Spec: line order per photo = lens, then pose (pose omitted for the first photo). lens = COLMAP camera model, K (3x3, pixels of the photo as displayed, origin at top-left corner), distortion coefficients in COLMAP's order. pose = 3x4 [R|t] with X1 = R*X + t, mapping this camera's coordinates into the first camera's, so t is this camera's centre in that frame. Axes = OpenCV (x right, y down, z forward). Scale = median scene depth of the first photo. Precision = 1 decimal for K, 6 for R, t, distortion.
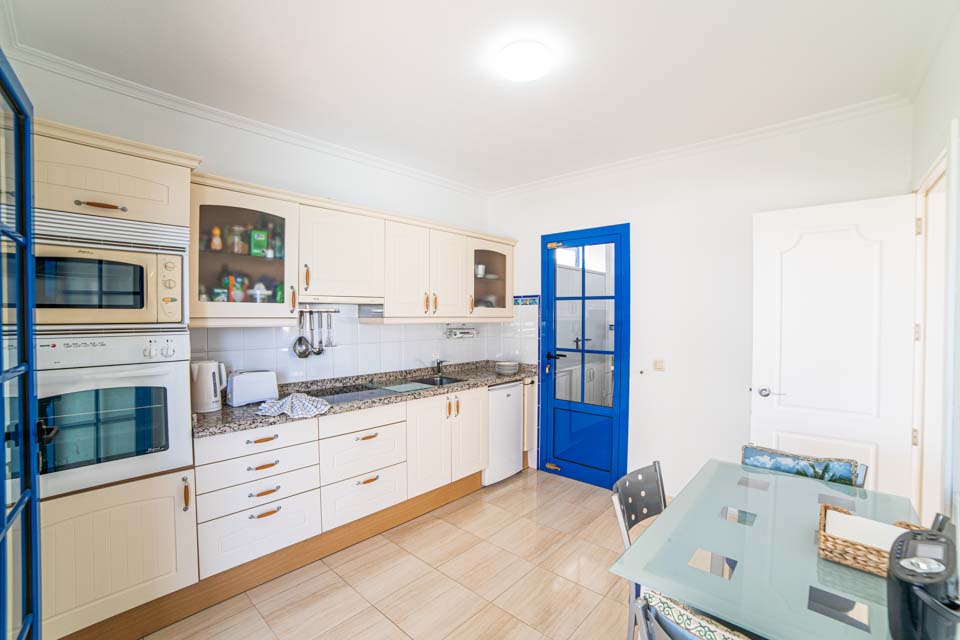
lens RADIAL K [[433.6, 0, 477.9], [0, 433.6, 337.2], [0, 0, 1]] dist [-0.001855, -0.000045]
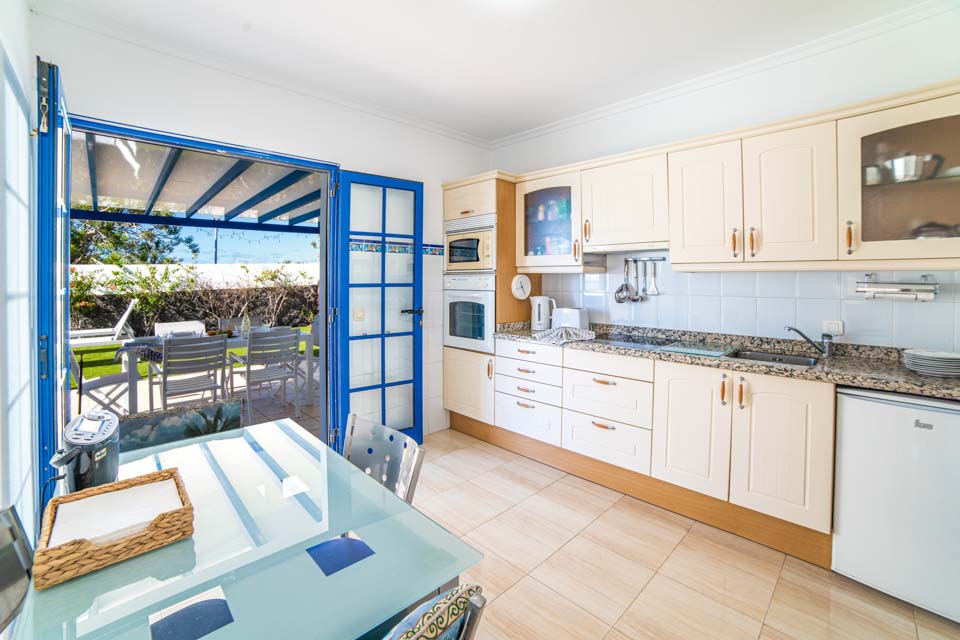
lens RADIAL K [[415.1, 0, 477.2], [0, 415.1, 283.1], [0, 0, 1]] dist [0.000311, 0.000228]
pose [[-0.024752, 0.009848, -0.999645, 0.742487], [-0.054287, 0.998463, 0.011181, 0.005916], [0.998219, 0.054544, -0.024179, 0.749489]]
